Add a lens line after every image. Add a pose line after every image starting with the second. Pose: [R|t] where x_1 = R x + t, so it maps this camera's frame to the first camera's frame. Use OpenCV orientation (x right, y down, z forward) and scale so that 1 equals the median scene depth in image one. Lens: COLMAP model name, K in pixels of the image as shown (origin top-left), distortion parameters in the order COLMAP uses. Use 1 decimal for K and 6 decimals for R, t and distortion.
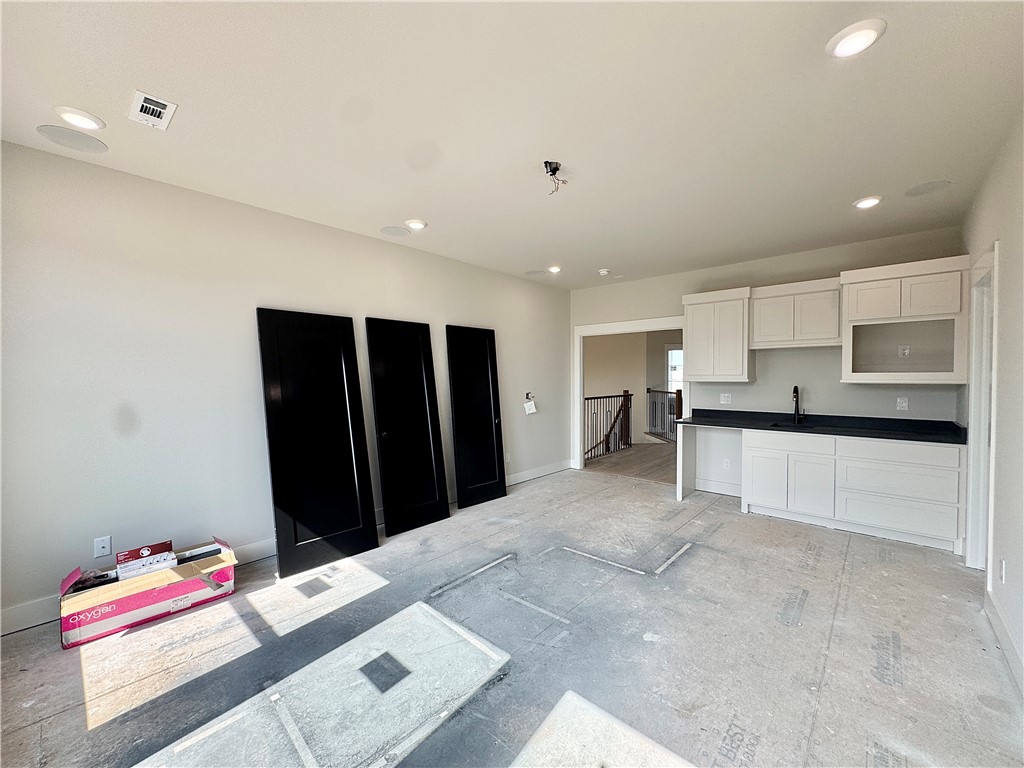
lens RADIAL K [[411.0, 0, 512.0], [0, 411.0, 384.0], [0, 0, 1]] dist [-0.005058, 0.000534]
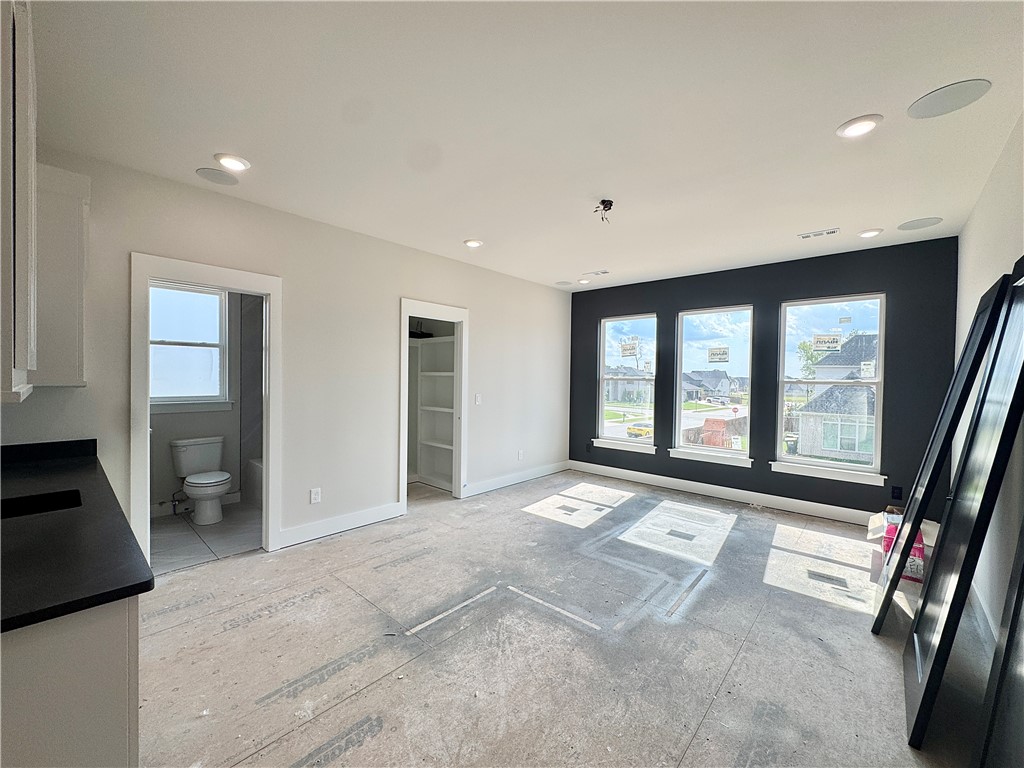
lens RADIAL K [[411.0, 0, 512.0], [0, 411.0, 384.0], [0, 0, 1]] dist [-0.005058, 0.000534]
pose [[-0.999936, -0.011281, -0.000651, 0.310468], [-0.011298, 0.999098, 0.040931, -0.041280], [0.000189, 0.040935, -0.999162, 1.862690]]
